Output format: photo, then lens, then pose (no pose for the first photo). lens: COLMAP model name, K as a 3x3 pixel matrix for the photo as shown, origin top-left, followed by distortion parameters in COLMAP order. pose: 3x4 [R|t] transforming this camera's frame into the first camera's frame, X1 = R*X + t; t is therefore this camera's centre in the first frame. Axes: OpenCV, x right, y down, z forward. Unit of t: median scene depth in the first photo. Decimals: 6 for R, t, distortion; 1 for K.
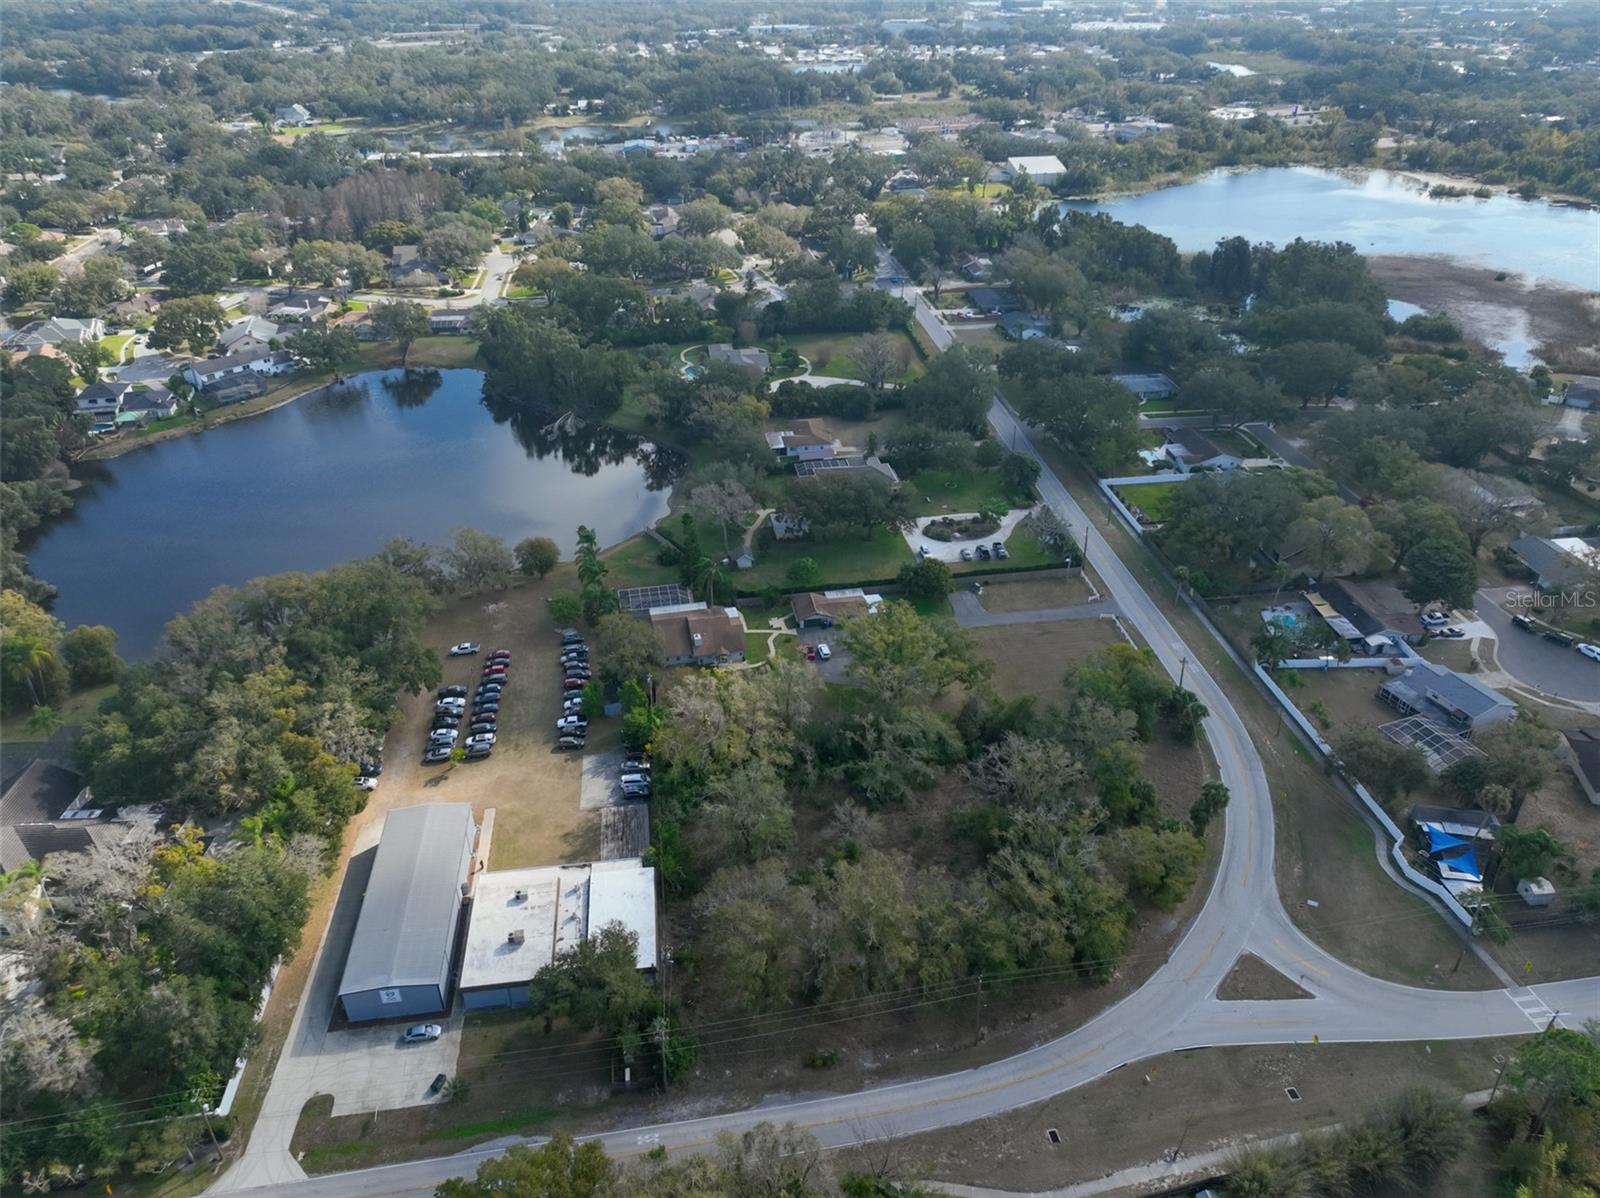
lens RADIAL K [[1119.4, 0, 807.0], [0, 1119.4, 593.3], [0, 0, 1]] dist [-0.000654, 0.016066]
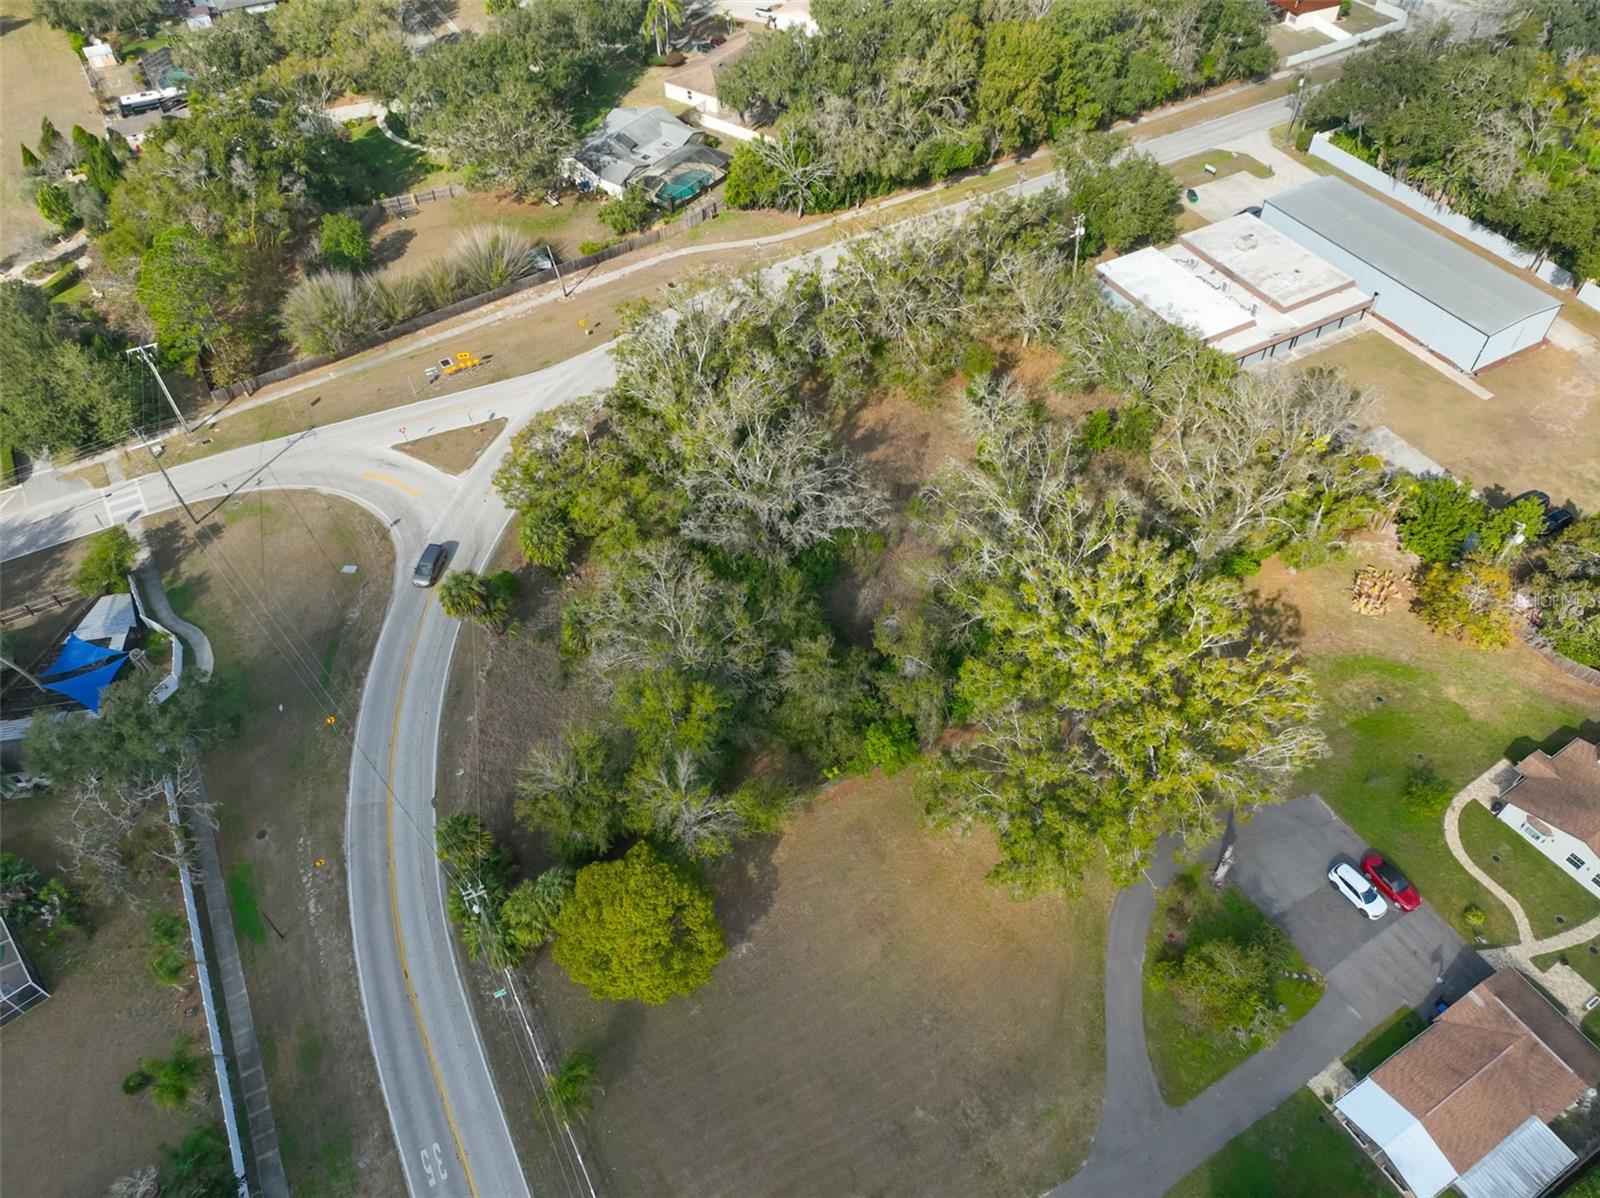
lens RADIAL K [[1119.4, 0, 807.0], [0, 1119.4, 593.3], [0, 0, 1]] dist [-0.000654, 0.016066]
pose [[-0.932226, 0.280768, -0.228309, 0.155438], [-0.168430, 0.221761, 0.960444, -0.192214], [0.320292, 0.933805, -0.159441, 0.540026]]
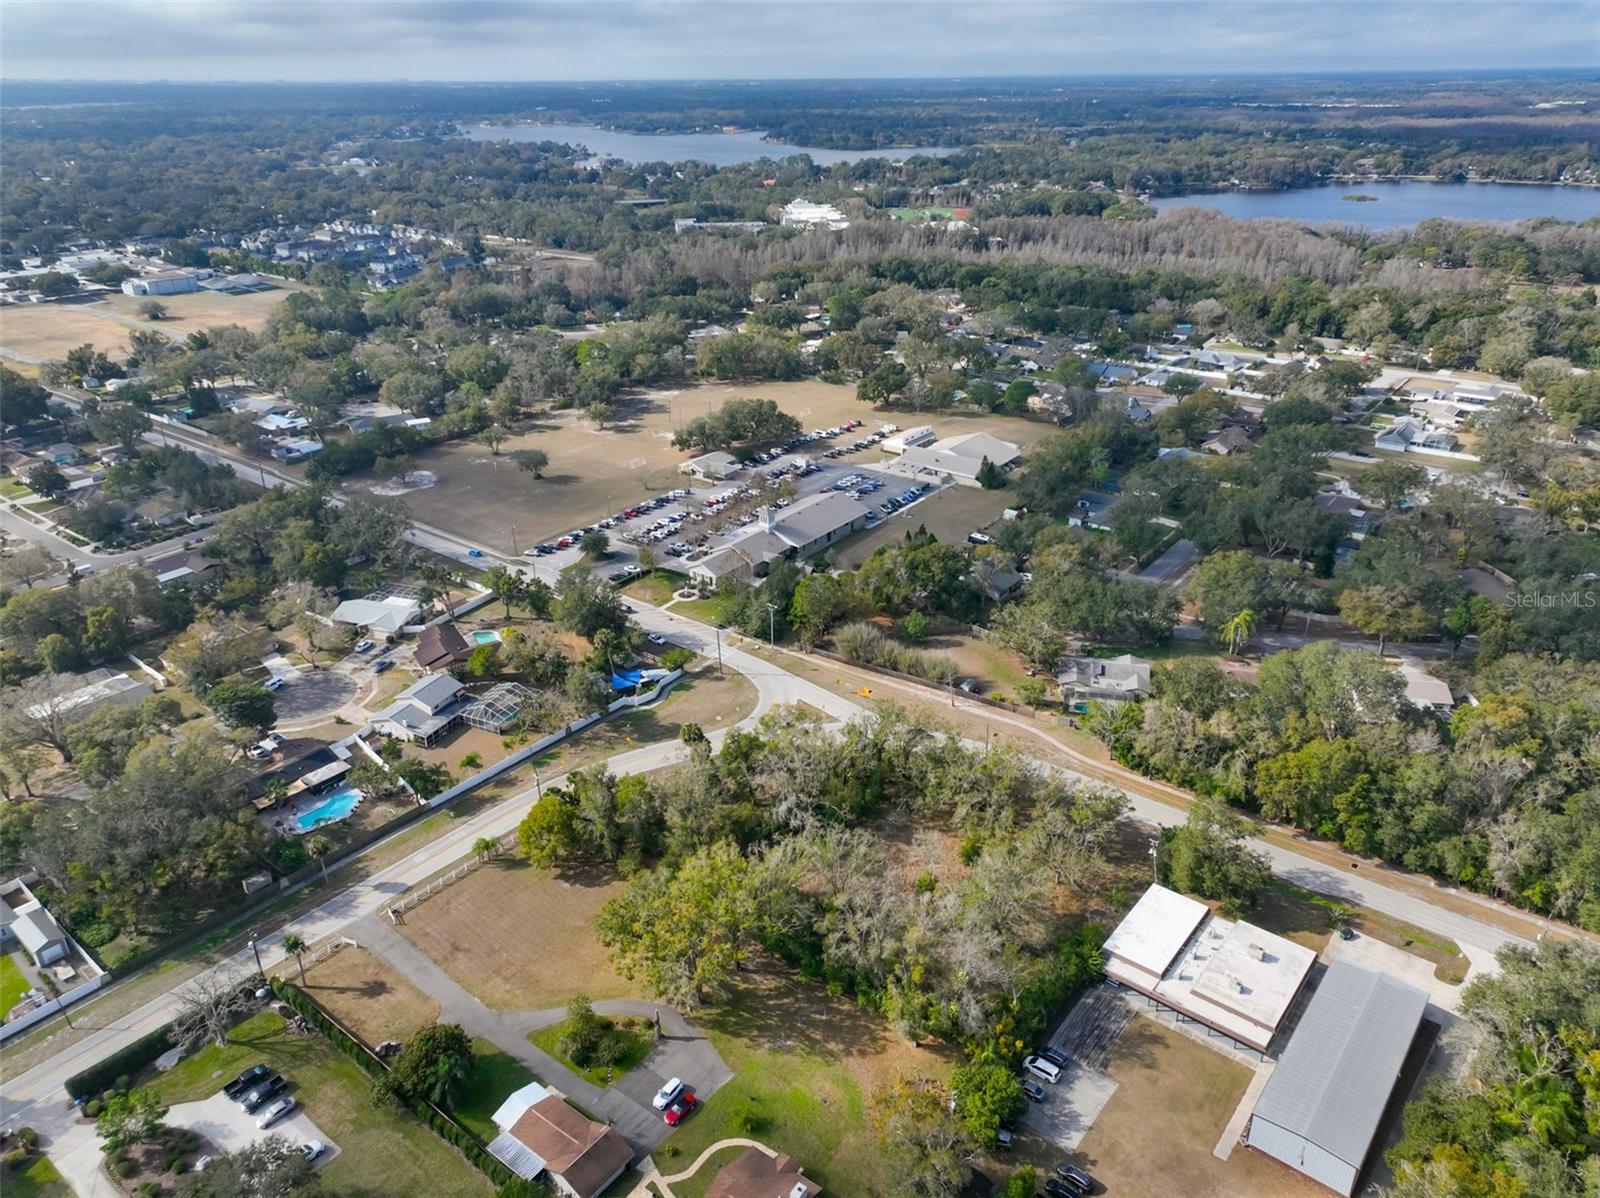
lens RADIAL K [[1119.4, 0, 807.0], [0, 1119.4, 593.3], [0, 0, 1]] dist [-0.000654, 0.016066]
pose [[-0.686023, -0.297951, 0.663776, -0.240704], [0.379361, 0.632004, 0.675764, -0.338813], [-0.620853, 0.715400, -0.320538, 0.567902]]
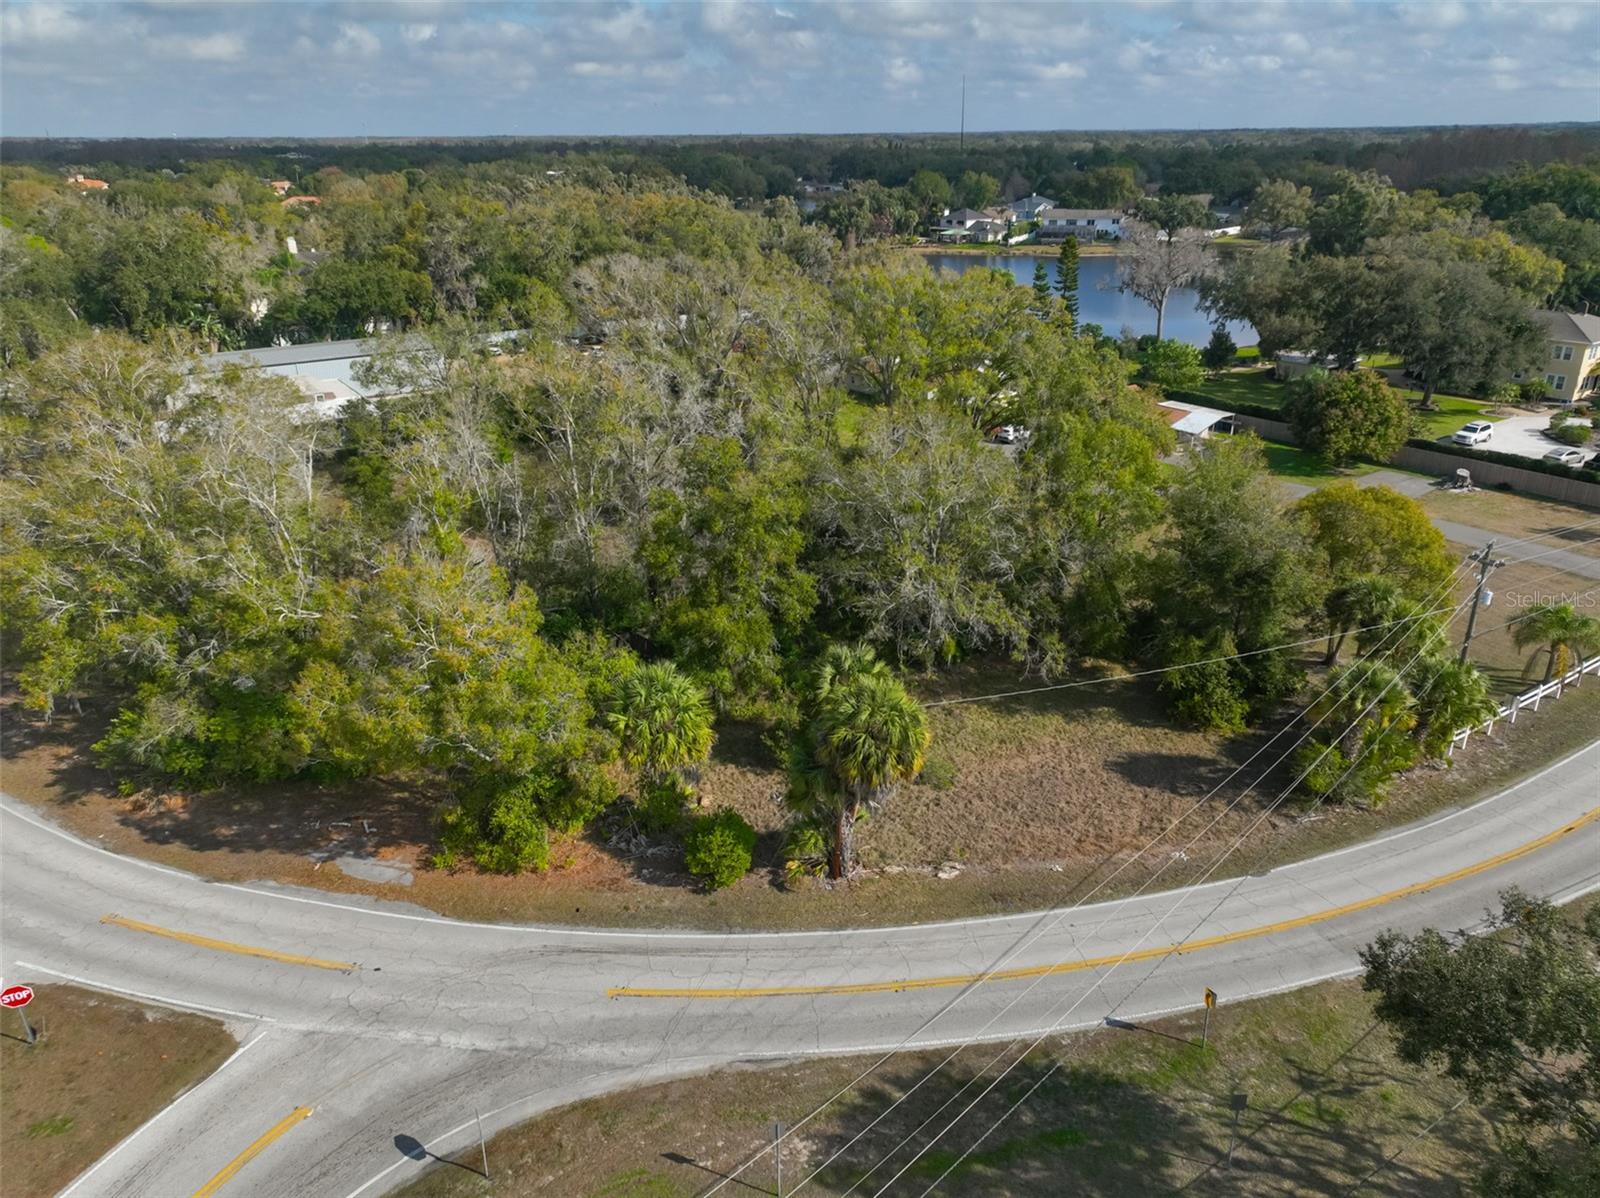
lens RADIAL K [[1119.4, 0, 807.0], [0, 1119.4, 593.3], [0, 0, 1]] dist [-0.000654, 0.016066]
pose [[0.435696, 0.340055, -0.833385, 0.266442], [-0.449633, 0.884315, 0.125767, 0.058022], [0.779743, 0.319921, 0.538193, 0.391619]]
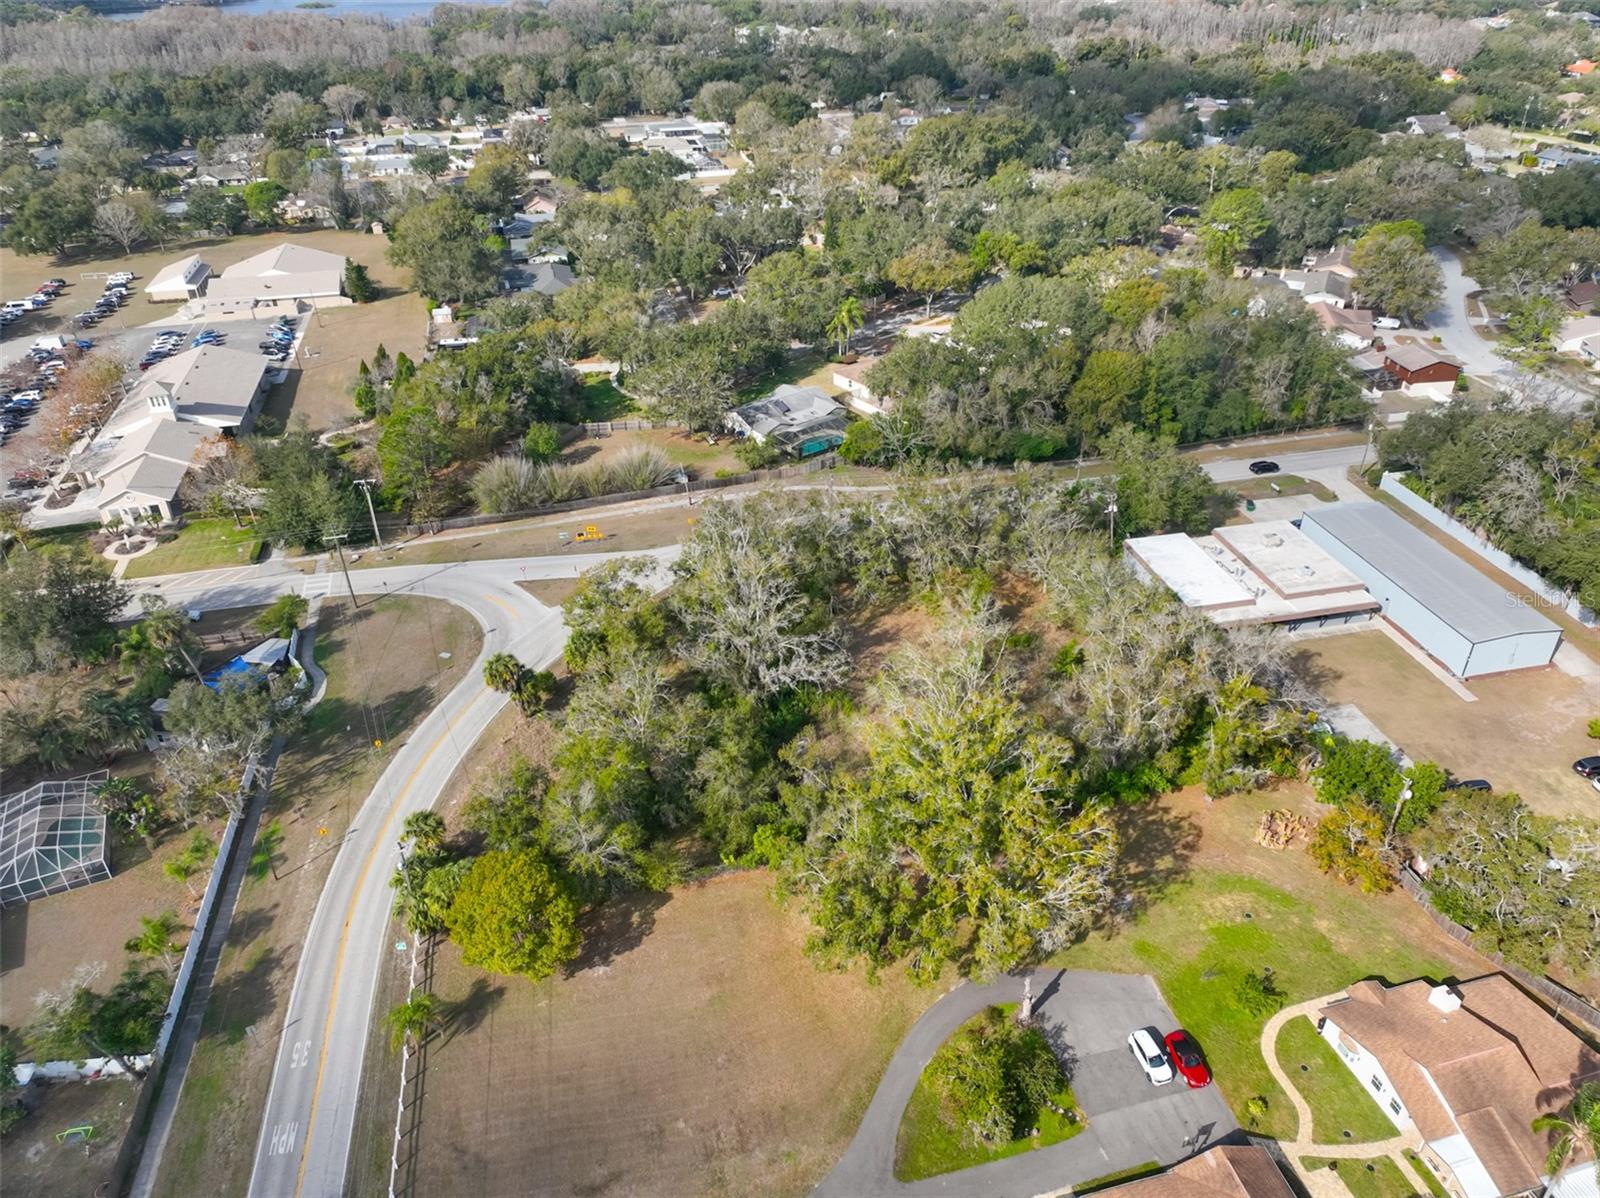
lens RADIAL K [[1119.4, 0, 807.0], [0, 1119.4, 593.3], [0, 0, 1]] dist [-0.000654, 0.016066]
pose [[-0.996652, 0.055032, -0.060469, 0.096218], [-0.027893, 0.466361, 0.884155, -0.239041], [0.076857, 0.882881, -0.463264, 0.617448]]
